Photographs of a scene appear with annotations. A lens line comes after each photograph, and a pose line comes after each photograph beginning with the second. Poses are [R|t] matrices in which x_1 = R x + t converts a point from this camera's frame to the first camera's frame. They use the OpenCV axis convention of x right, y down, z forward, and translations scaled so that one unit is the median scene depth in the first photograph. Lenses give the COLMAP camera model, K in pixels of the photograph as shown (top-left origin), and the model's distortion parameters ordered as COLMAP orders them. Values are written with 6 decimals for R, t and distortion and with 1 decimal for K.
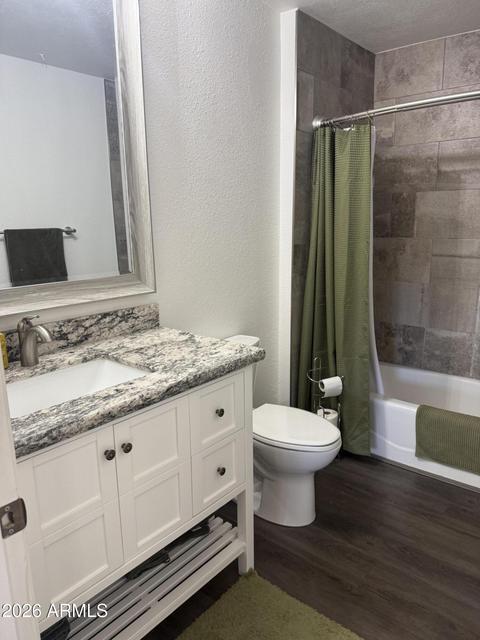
lens RADIAL K [[454.9, 0, 240.0], [0, 454.9, 320.0], [0, 0, 1]] dist [0.082676, -0.110808]
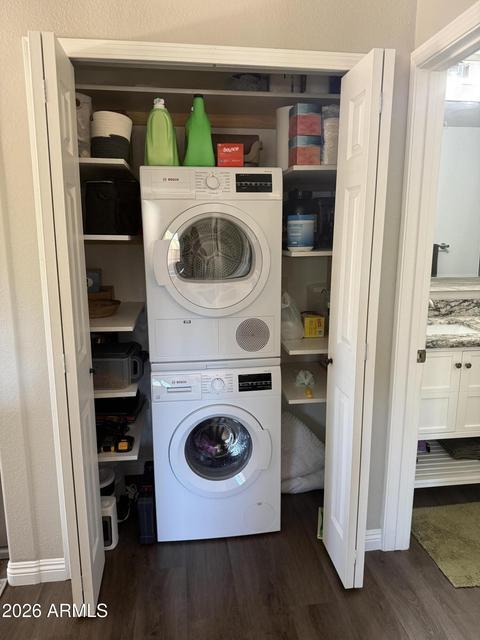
lens RADIAL K [[454.9, 0, 240.0], [0, 454.9, 320.0], [0, 0, 1]] dist [0.082676, -0.110808]
pose [[0.742582, 0.137818, -0.655422, 0.200449], [-0.151961, 0.987748, 0.035527, 0.124352], [0.652288, 0.073217, 0.754427, -0.774674]]
